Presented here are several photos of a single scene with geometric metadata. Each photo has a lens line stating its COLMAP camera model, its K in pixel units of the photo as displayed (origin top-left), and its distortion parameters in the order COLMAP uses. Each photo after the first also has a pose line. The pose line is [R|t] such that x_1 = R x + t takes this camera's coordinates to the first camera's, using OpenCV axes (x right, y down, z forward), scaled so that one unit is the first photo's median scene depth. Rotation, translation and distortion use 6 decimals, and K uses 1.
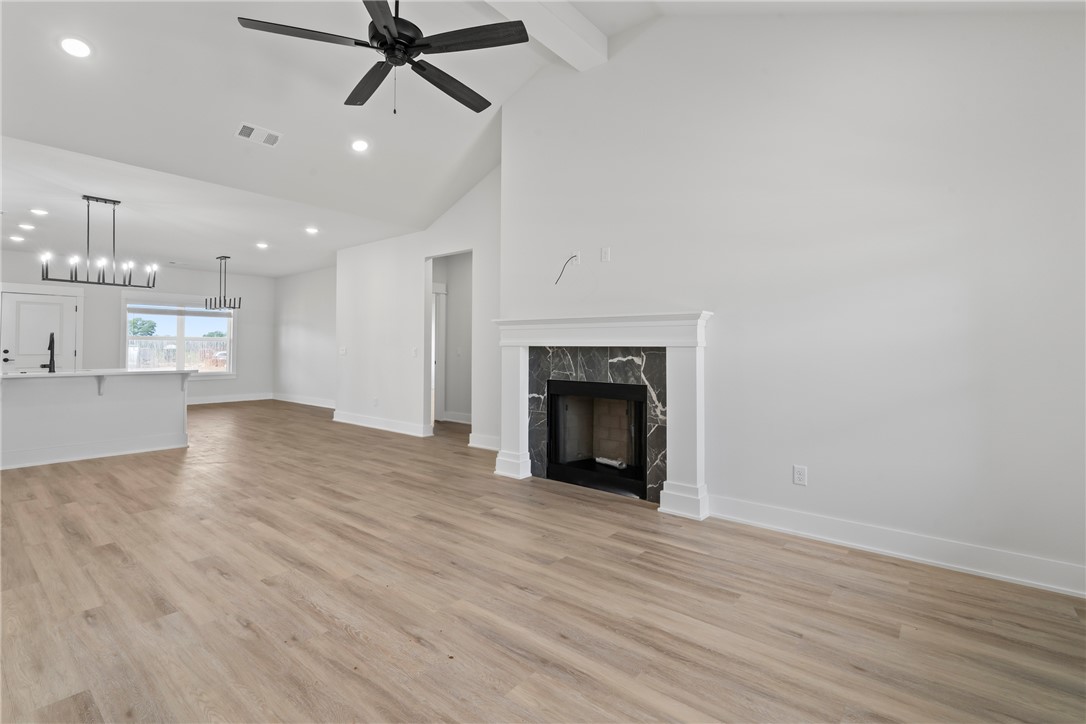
lens RADIAL K [[496.8, 0, 543.2], [0, 496.8, 338.4], [0, 0, 1]] dist [-0.000192, 0.000280]
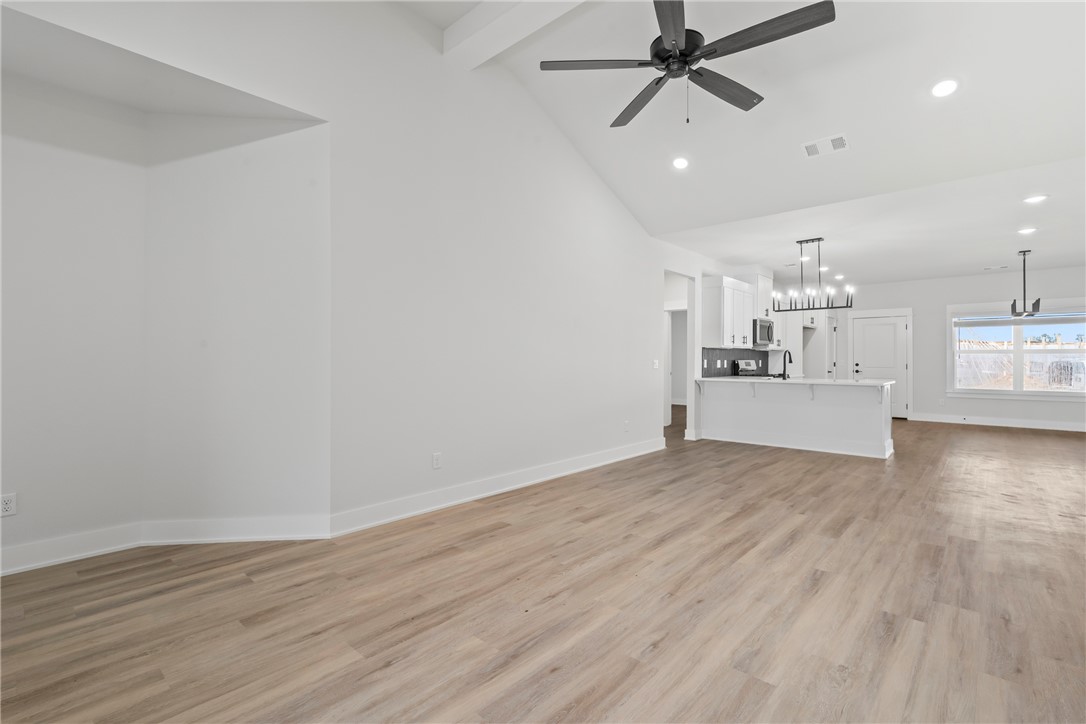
lens RADIAL K [[496.8, 0, 543.1], [0, 496.8, 364.7], [0, 0, 1]] dist [-0.000192, 0.000280]
pose [[-0.043293, 0.003590, -0.999056, 0.665863], [0.019825, 0.999800, 0.002733, 0.018704], [0.998866, -0.019688, -0.043356, 0.709082]]
